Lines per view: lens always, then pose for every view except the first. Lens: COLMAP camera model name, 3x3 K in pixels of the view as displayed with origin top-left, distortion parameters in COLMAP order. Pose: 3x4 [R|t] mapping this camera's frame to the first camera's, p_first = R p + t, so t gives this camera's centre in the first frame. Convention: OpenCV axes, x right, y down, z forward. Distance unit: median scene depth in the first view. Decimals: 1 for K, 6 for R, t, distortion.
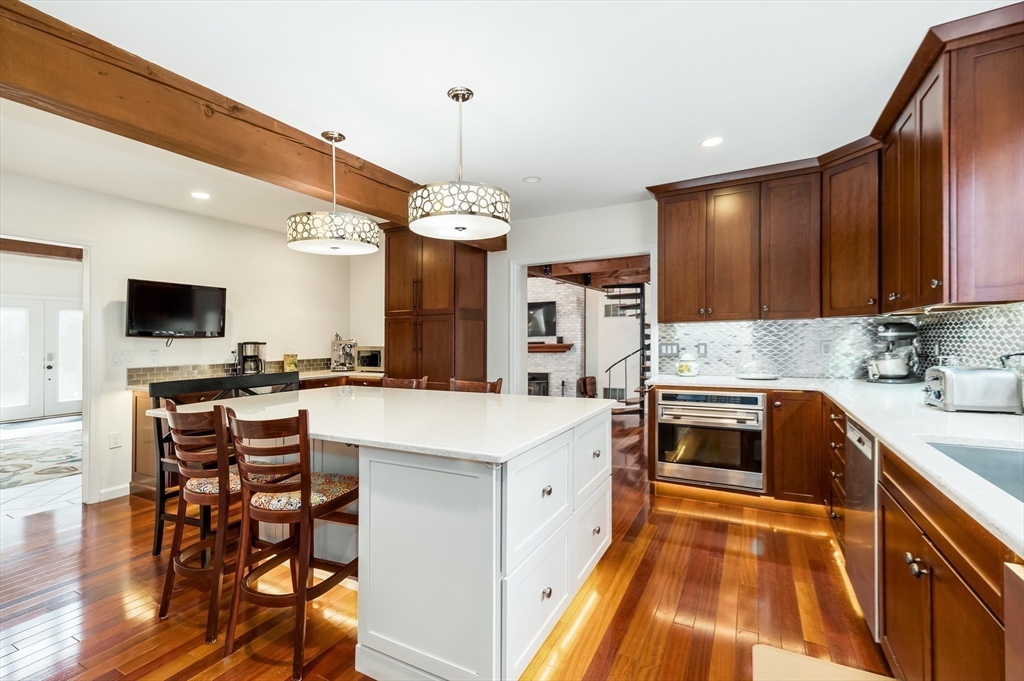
lens RADIAL K [[444.7, 0, 512.6], [0, 444.7, 341.4], [0, 0, 1]] dist [0.001914, 0.000606]
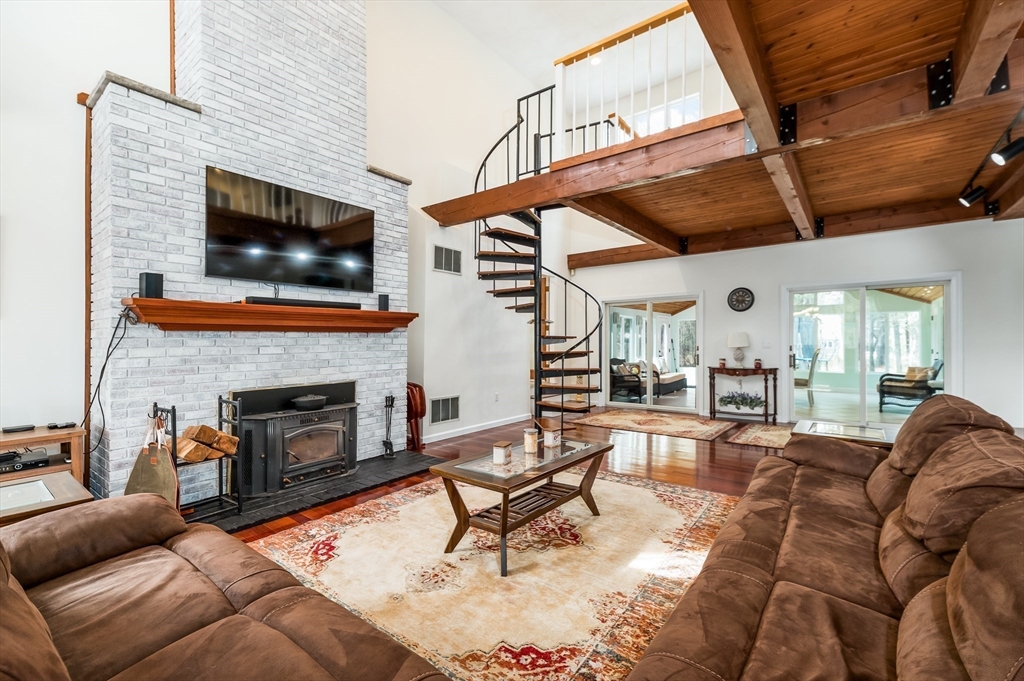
lens RADIAL K [[444.7, 0, 515.1], [0, 444.7, 349.2], [0, 0, 1]] dist [0.001914, 0.000606]
pose [[0.153877, -0.005833, 0.988073, -0.304072], [0.014396, 0.999890, 0.003661, 0.042608], [-0.987985, 0.013661, 0.153944, 0.810321]]
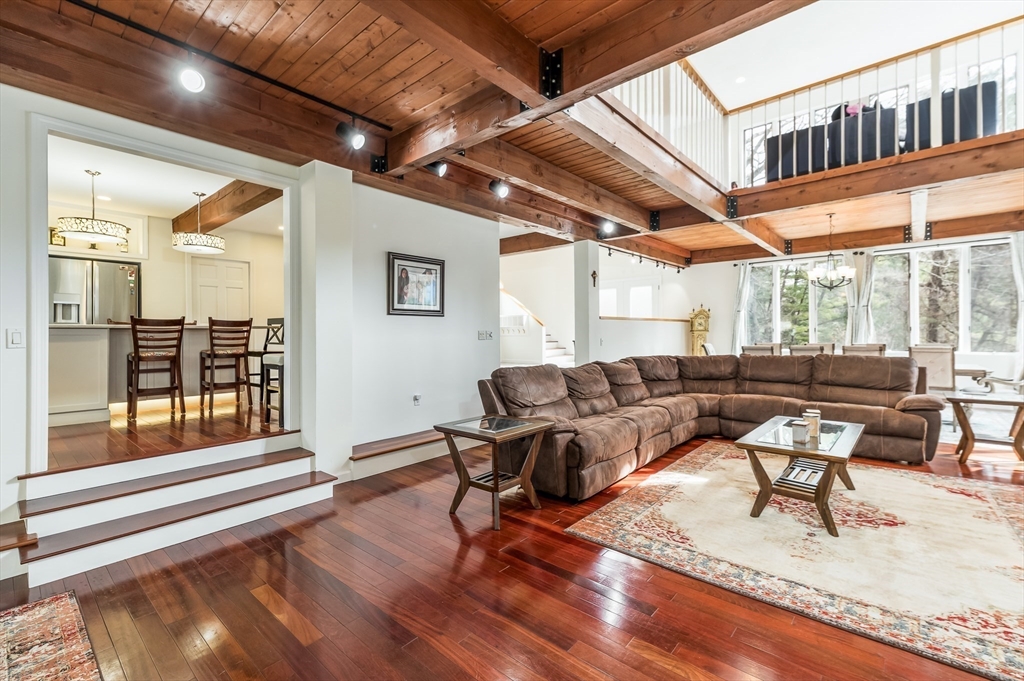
lens RADIAL K [[444.7, 0, 514.7], [0, 444.7, 329.2], [0, 0, 1]] dist [0.001914, 0.000606]
pose [[-0.217066, 0.004986, -0.976144, 0.317832], [0.004943, 0.999980, 0.004009, 0.035773], [0.976144, -0.003955, -0.217086, 0.715898]]
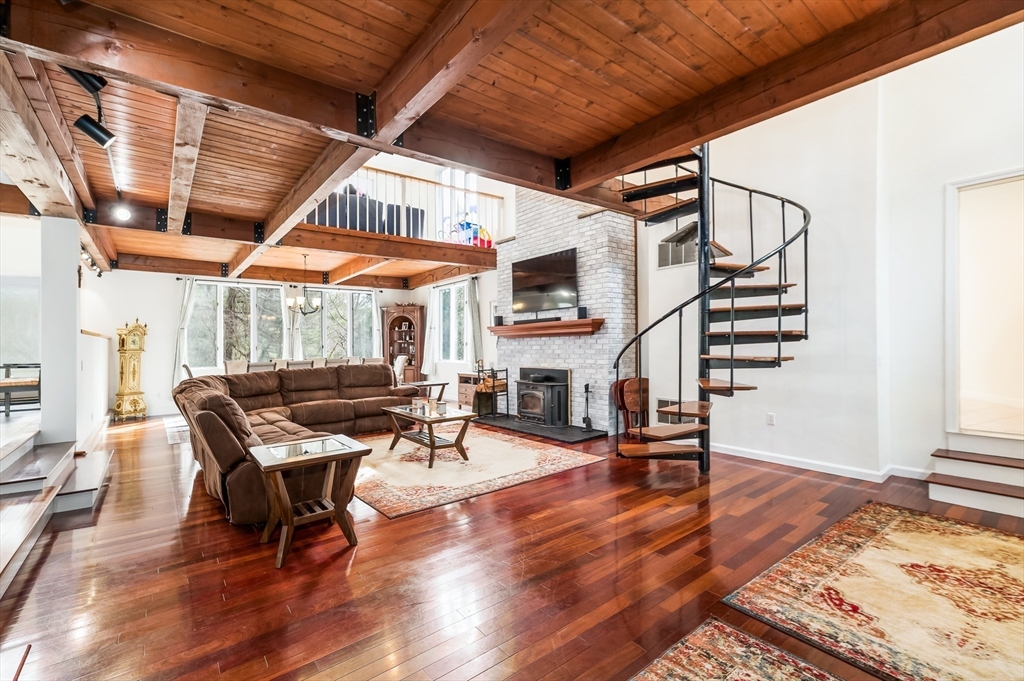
lens RADIAL K [[444.7, 0, 515.0], [0, 444.7, 344.3], [0, 0, 1]] dist [0.001914, 0.000606]
pose [[0.921115, -0.003501, -0.389275, 0.251312], [0.003190, 0.999994, -0.001445, 0.038034], [0.389277, 0.000090, 0.921121, 0.434184]]
